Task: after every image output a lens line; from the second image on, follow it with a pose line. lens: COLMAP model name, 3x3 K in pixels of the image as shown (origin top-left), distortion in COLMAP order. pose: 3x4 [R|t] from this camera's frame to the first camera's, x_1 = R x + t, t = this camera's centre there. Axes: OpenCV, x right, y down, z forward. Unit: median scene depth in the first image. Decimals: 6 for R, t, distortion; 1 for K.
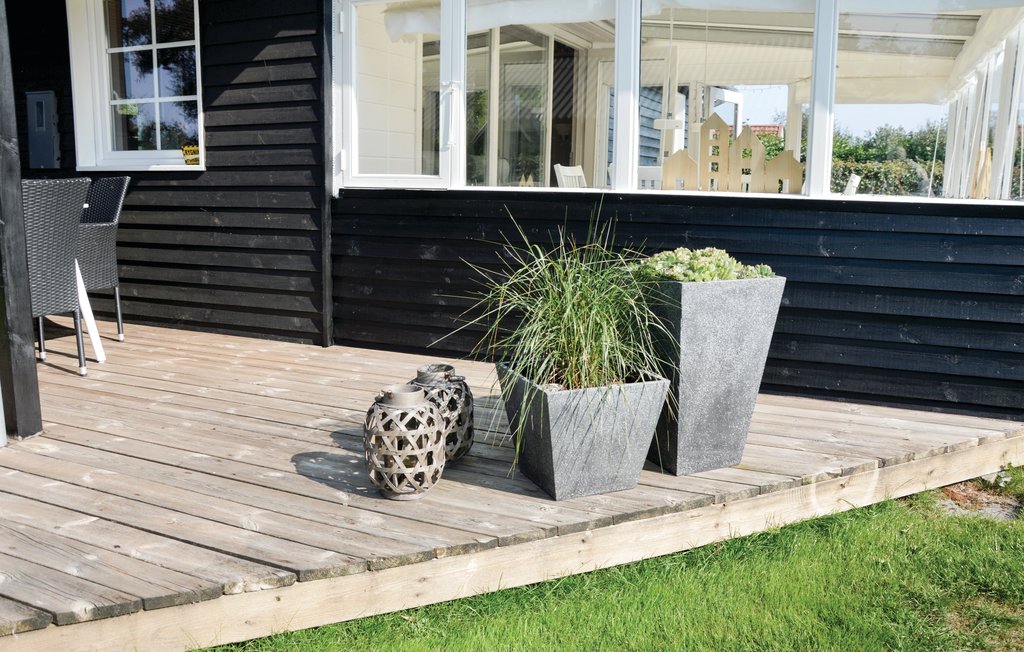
lens RADIAL K [[814.5, 0, 518.3], [0, 814.5, 343.2], [0, 0, 1]] dist [-0.133868, 0.083491]
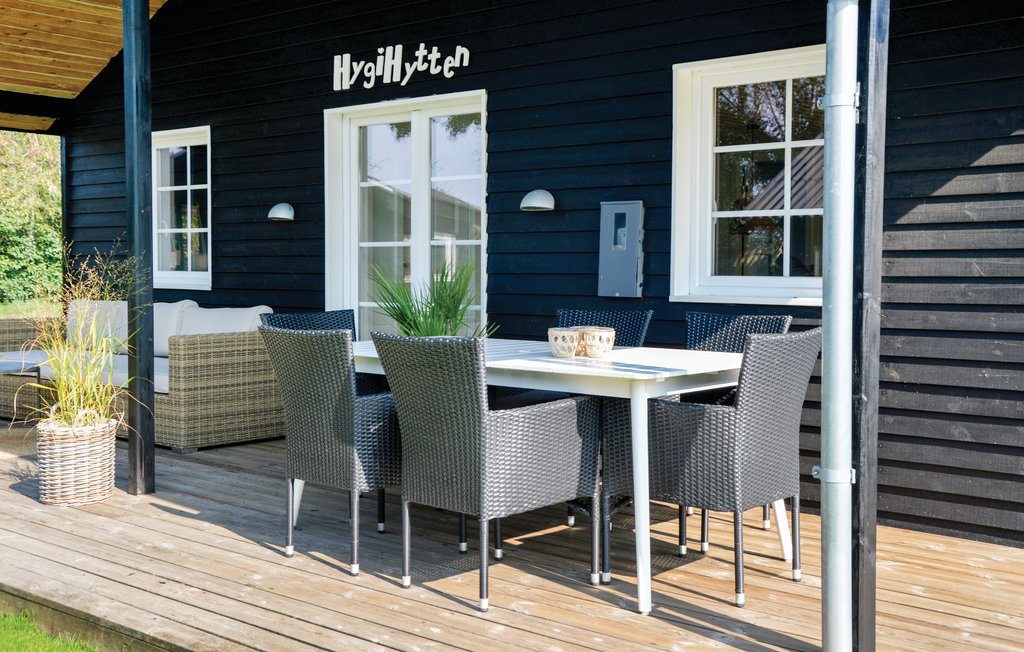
lens RADIAL K [[1202.3, 0, 519.5], [0, 1202.3, 333.4], [0, 0, 1]] dist [0.100813, 0.000000]
pose [[0.952179, 0.008348, -0.305428, -0.391427], [-0.052151, 0.989398, -0.135539, -0.019726], [0.301059, 0.144986, 0.942519, -0.201785]]
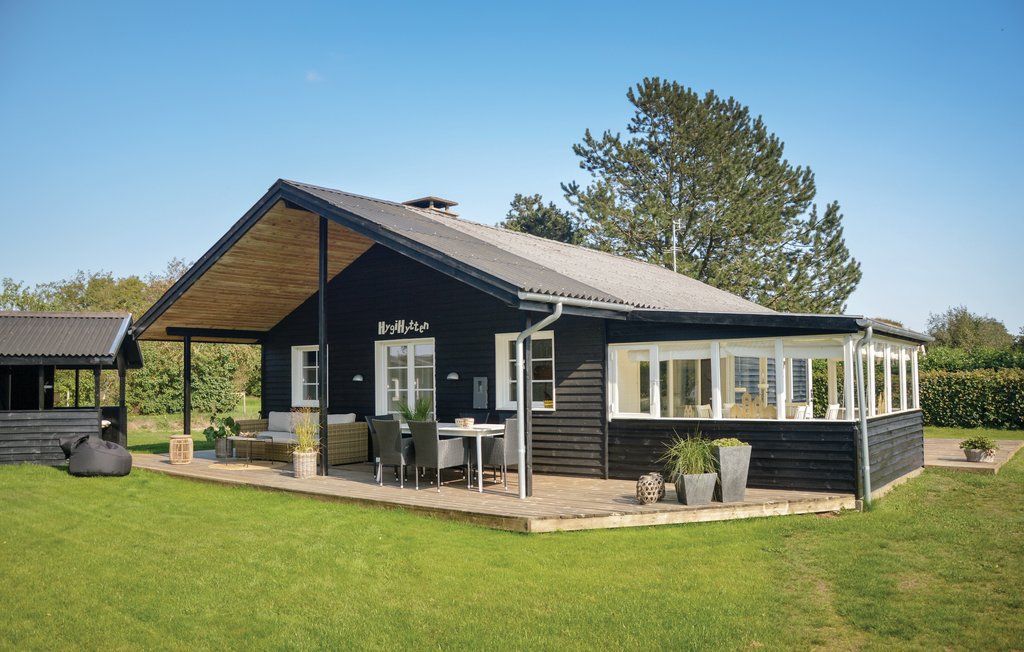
lens RADIAL K [[814.5, 0, 514.5], [0, 814.5, 335.3], [0, 0, 1]] dist [-0.133868, 0.083491]
pose [[0.973287, -0.038726, -0.226301, 0.078764], [-0.019250, 0.968437, -0.248513, 0.207867], [0.228782, 0.246231, 0.941822, -1.620867]]
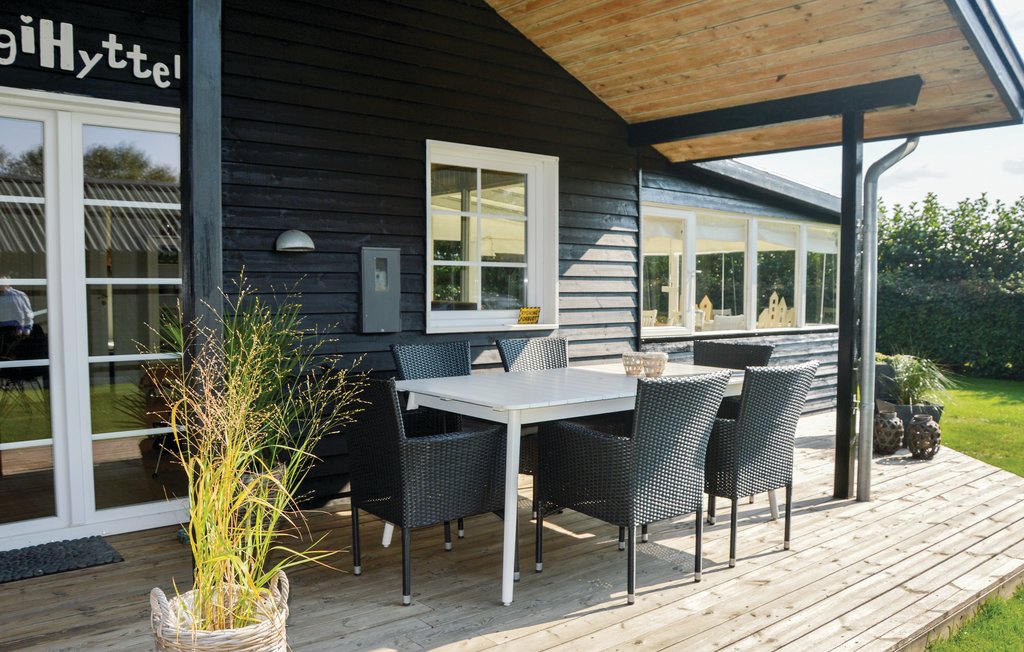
lens RADIAL K [[814.5, 0, 517.8], [0, 814.5, 329.8], [0, 0, 1]] dist [-0.133868, 0.083491]
pose [[0.438133, -0.067154, 0.896398, -1.627211], [0.166112, 0.986080, -0.007319, -0.230271], [-0.883429, 0.152109, 0.443189, 0.539917]]
